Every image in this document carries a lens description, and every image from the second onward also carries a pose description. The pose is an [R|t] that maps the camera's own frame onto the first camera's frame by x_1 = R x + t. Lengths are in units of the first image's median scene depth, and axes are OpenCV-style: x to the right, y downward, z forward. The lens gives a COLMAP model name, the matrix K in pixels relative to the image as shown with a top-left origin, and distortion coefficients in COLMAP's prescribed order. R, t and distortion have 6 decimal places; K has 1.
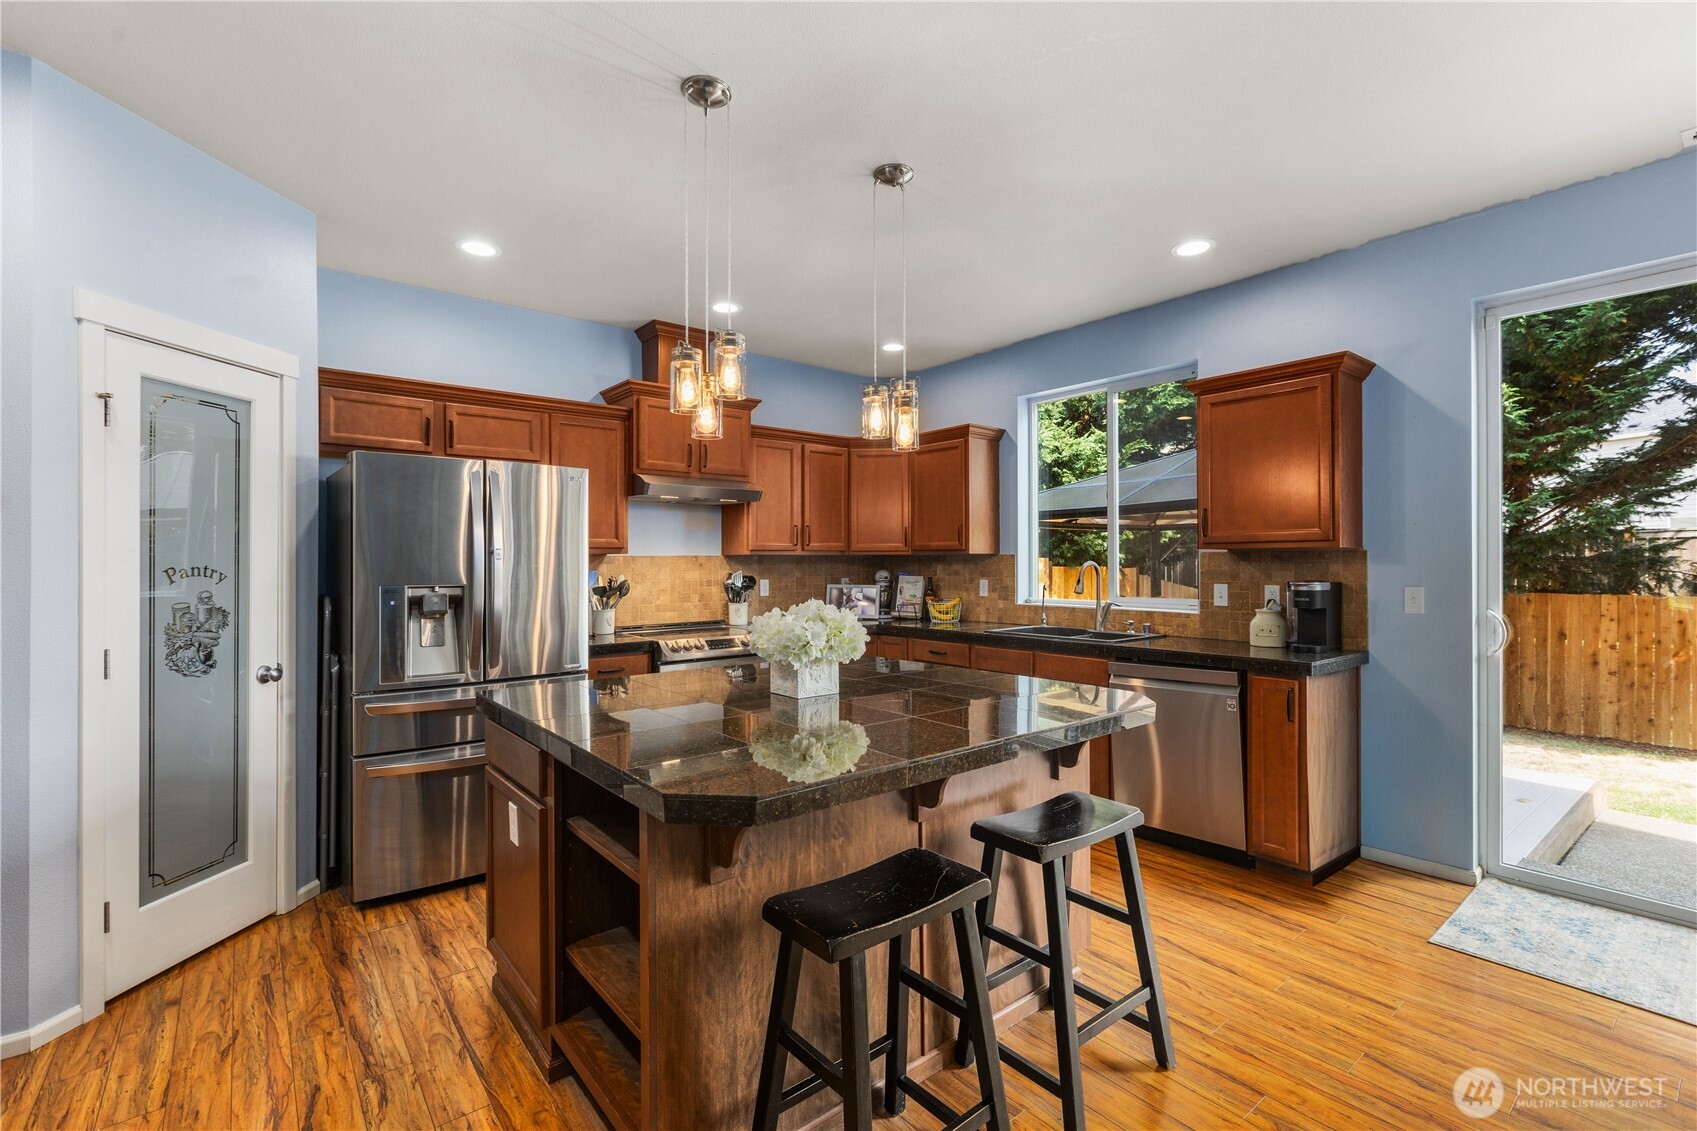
lens RADIAL K [[755.7, 0, 854.6], [0, 755.7, 561.5], [0, 0, 1]] dist [0.002257, -0.001027]
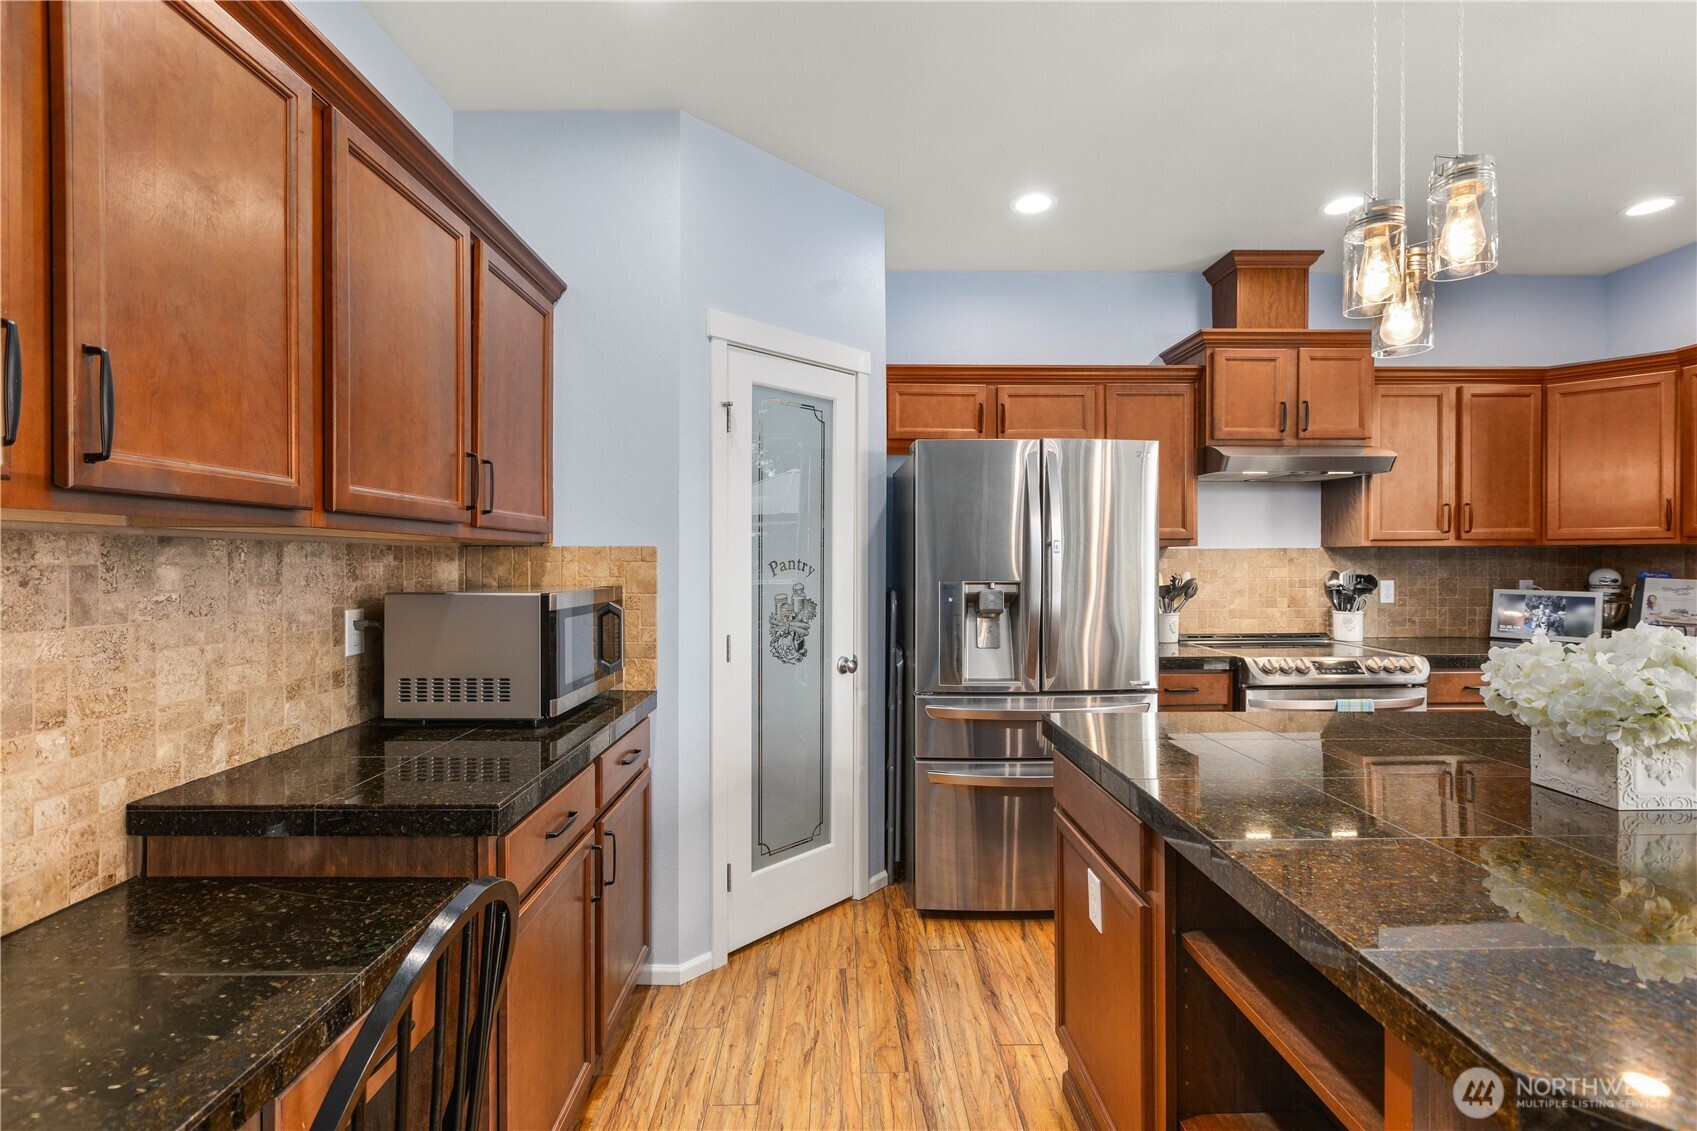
lens RADIAL K [[755.7, 0, 848.9], [0, 755.7, 561.5], [0, 0, 1]] dist [0.002257, -0.001027]
pose [[0.784820, 0.003743, -0.619713, -0.114072], [-0.000090, 0.999982, 0.005926, 0.001969], [0.619724, -0.004595, 0.784806, 0.164431]]
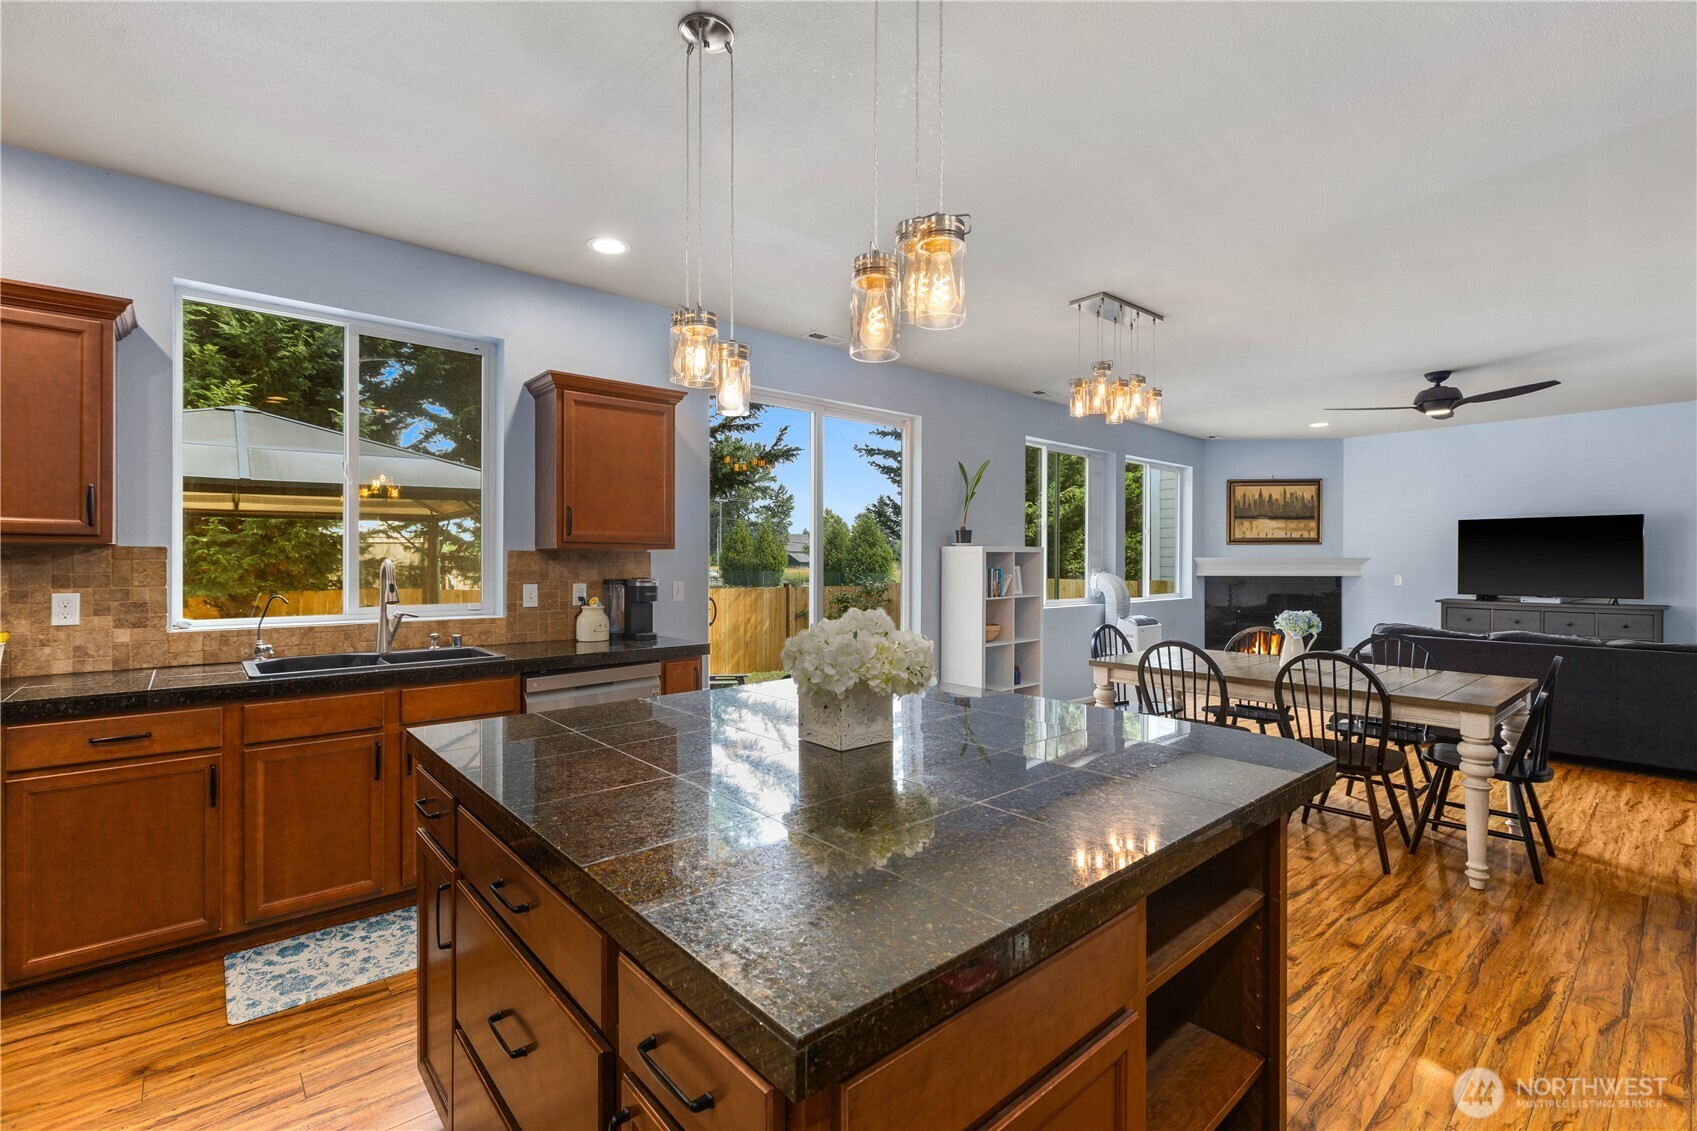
lens RADIAL K [[755.7, 0, 845.3], [0, 755.7, 563.0], [0, 0, 1]] dist [0.002257, -0.001027]
pose [[-0.035389, 0.001239, 0.999373, -0.558387], [-0.004273, 0.999990, -0.001391, 0.002629], [-0.999364, -0.004320, -0.035383, 0.721708]]
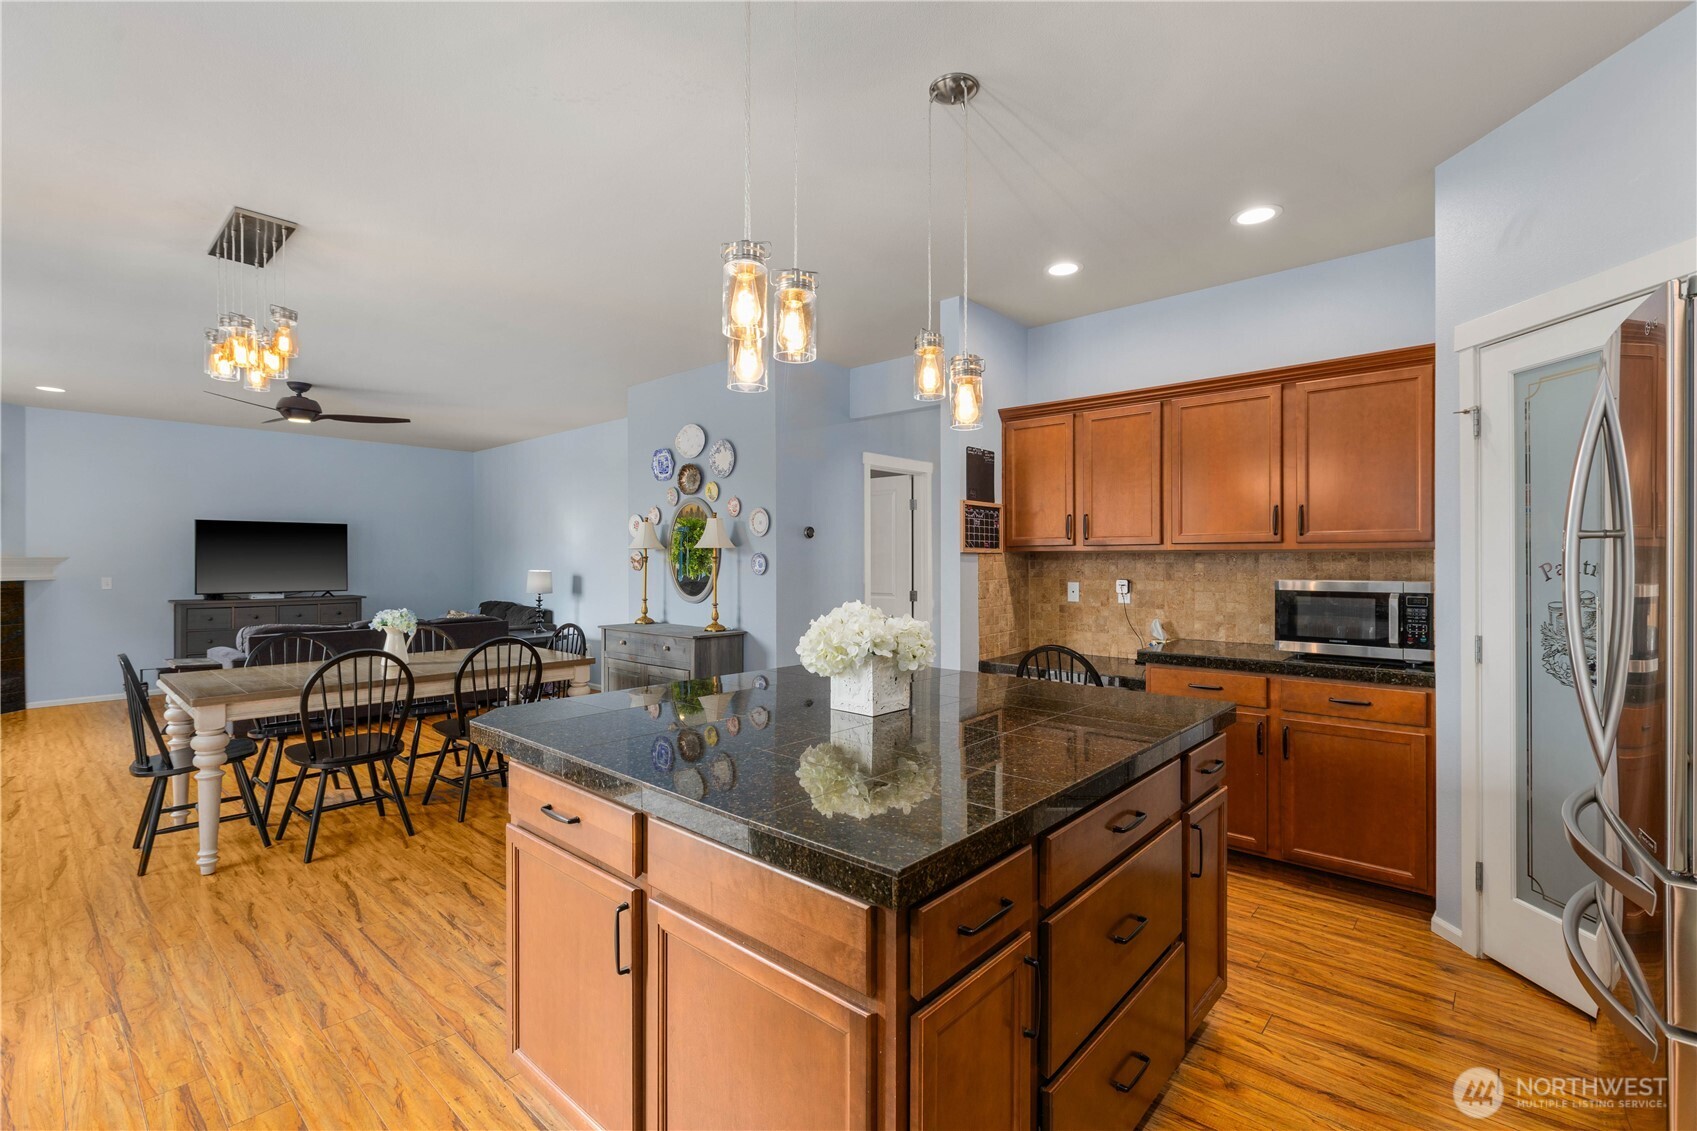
lens RADIAL K [[755.7, 0, 855.5], [0, 755.7, 559.1], [0, 0, 1]] dist [0.002257, -0.001027]
pose [[-0.986688, 0.005721, -0.162522, 0.064614], [0.006354, 0.999974, -0.003375, 0.001309], [0.162498, -0.004363, -0.986699, 1.310664]]
